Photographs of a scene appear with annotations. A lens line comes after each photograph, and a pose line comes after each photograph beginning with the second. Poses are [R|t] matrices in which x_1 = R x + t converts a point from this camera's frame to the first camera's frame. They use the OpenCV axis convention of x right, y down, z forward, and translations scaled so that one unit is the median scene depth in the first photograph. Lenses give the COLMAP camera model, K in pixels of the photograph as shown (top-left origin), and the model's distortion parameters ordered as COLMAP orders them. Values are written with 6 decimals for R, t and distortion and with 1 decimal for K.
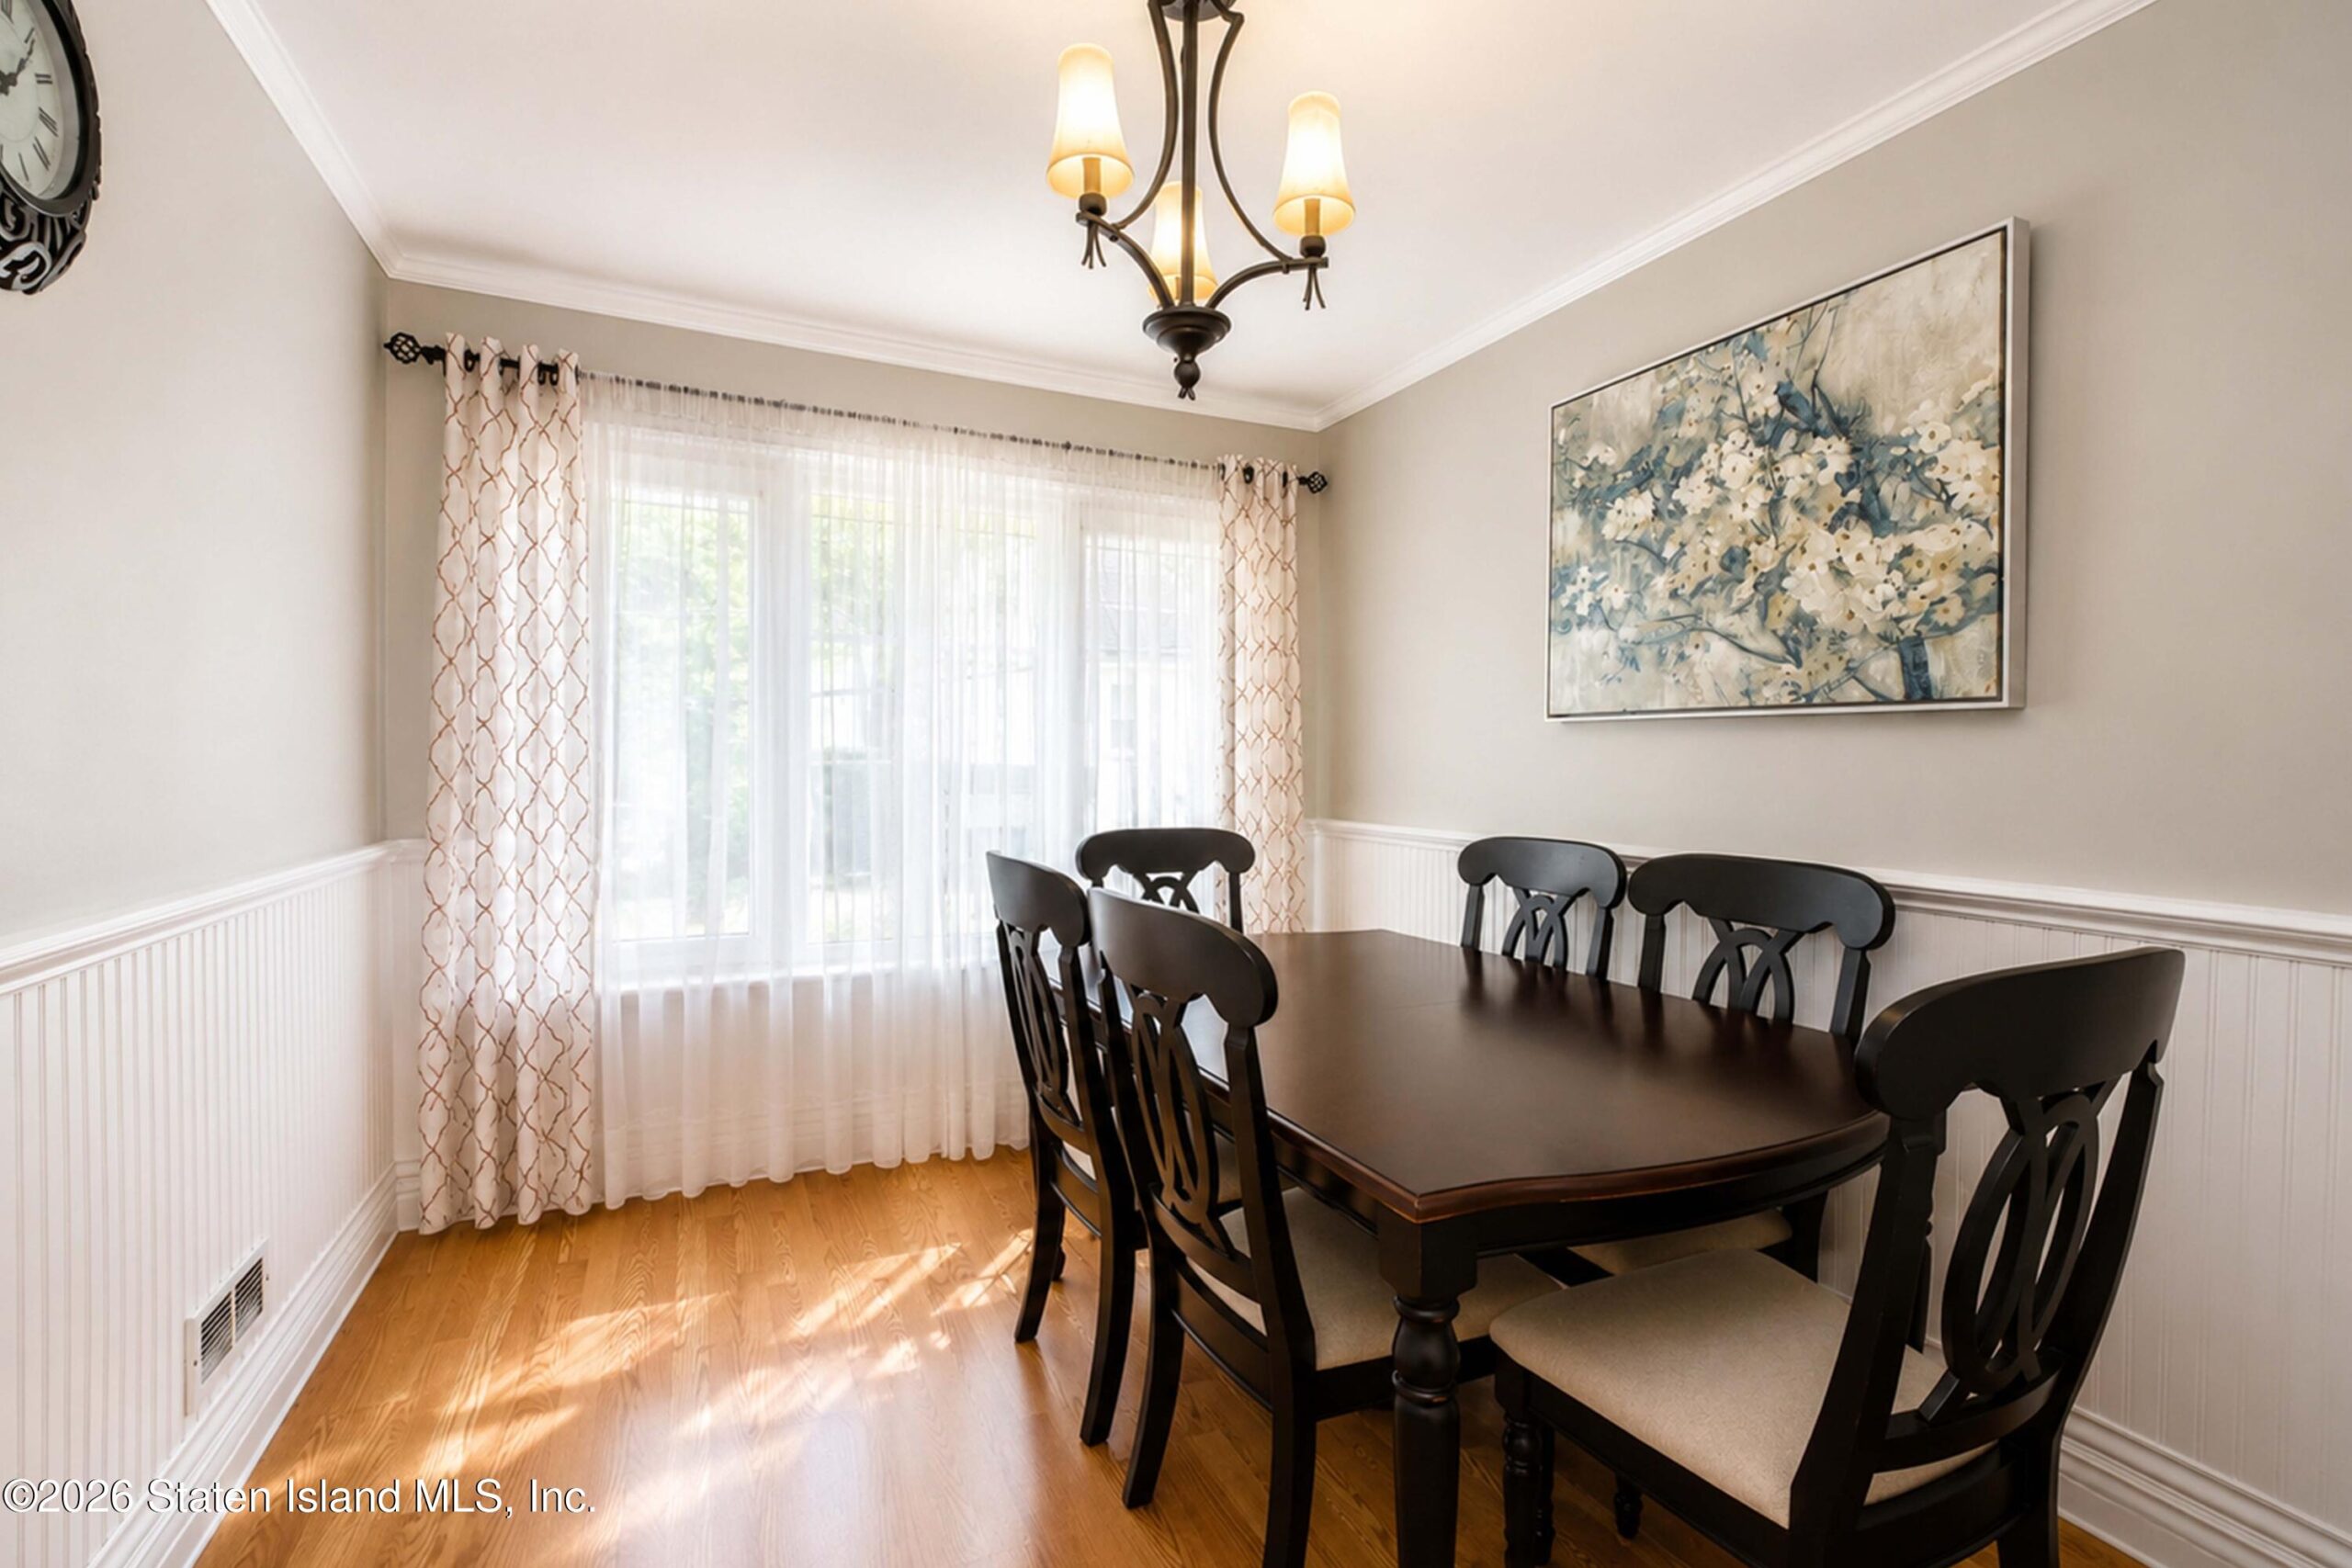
lens RADIAL K [[996.1, 0, 1172.0], [0, 996.1, 789.8], [0, 0, 1]] dist [0.002903, -0.000582]
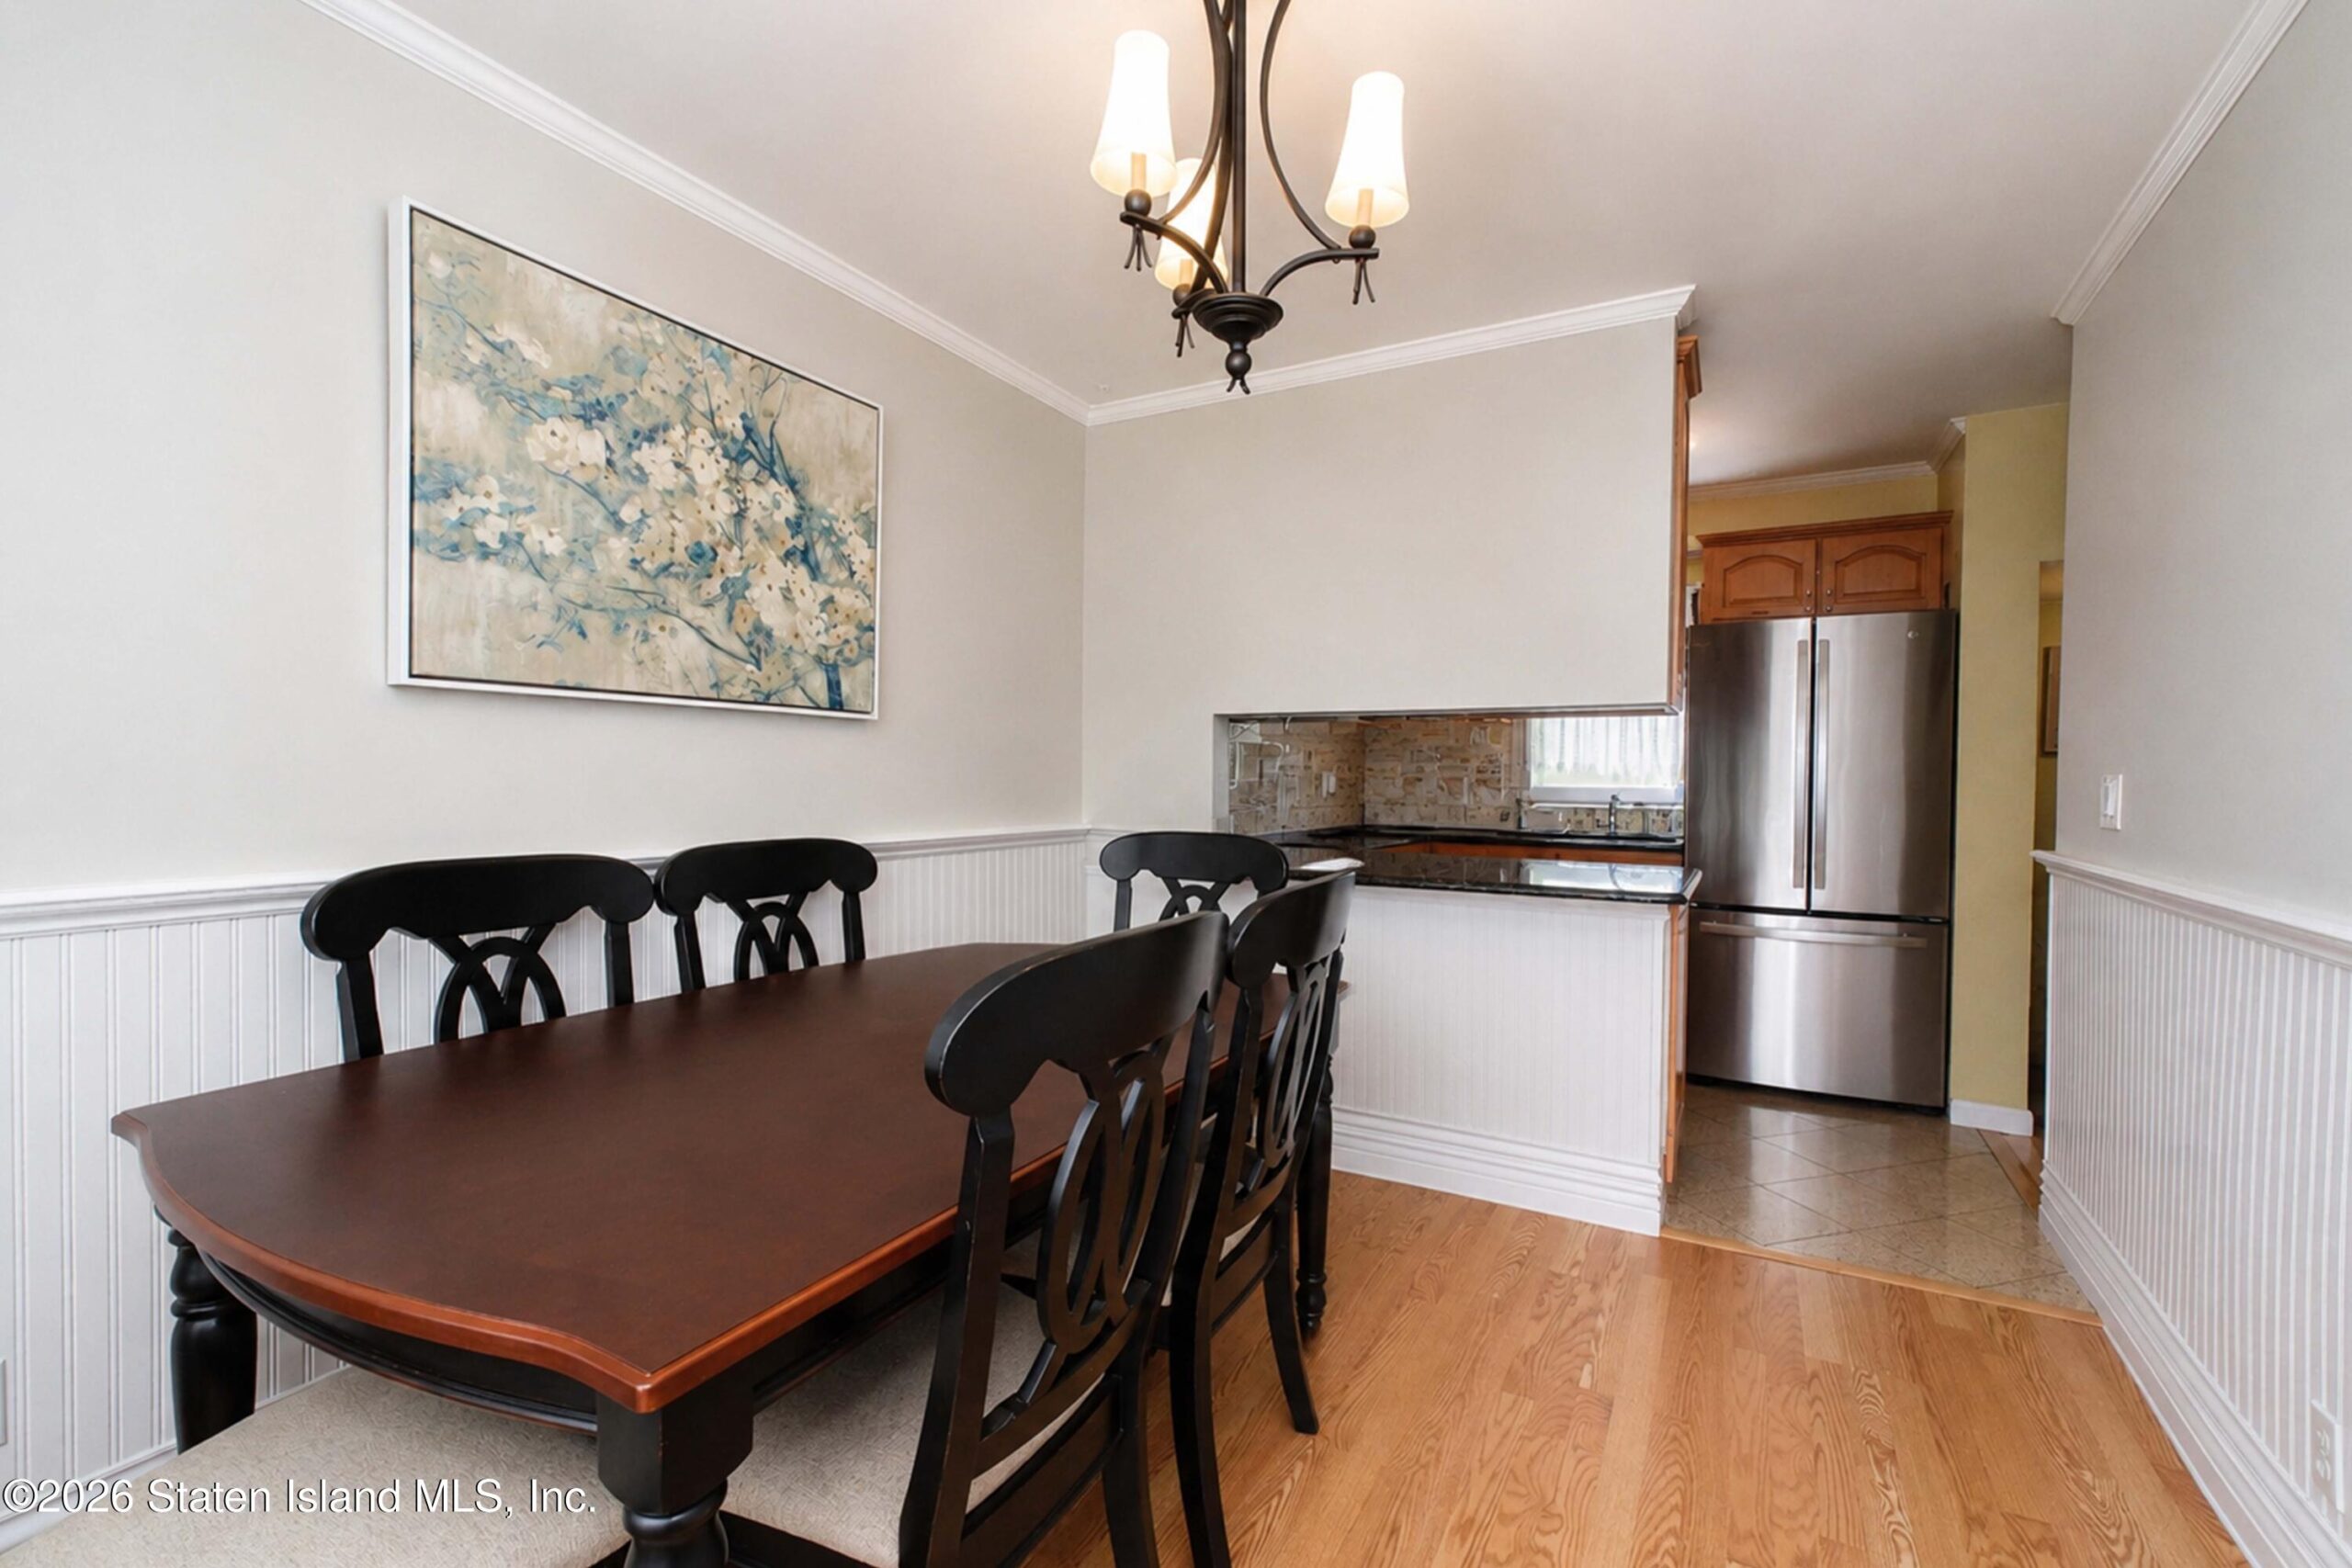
lens RADIAL K [[996.1, 0, 1164.9], [0, 996.1, 777.1], [0, 0, 1]] dist [0.002903, -0.000582]
pose [[-0.566176, -0.029742, 0.823748, -0.570384], [-0.001167, 0.999377, 0.035281, -0.038175], [-0.824284, 0.019014, -0.565858, 1.214050]]
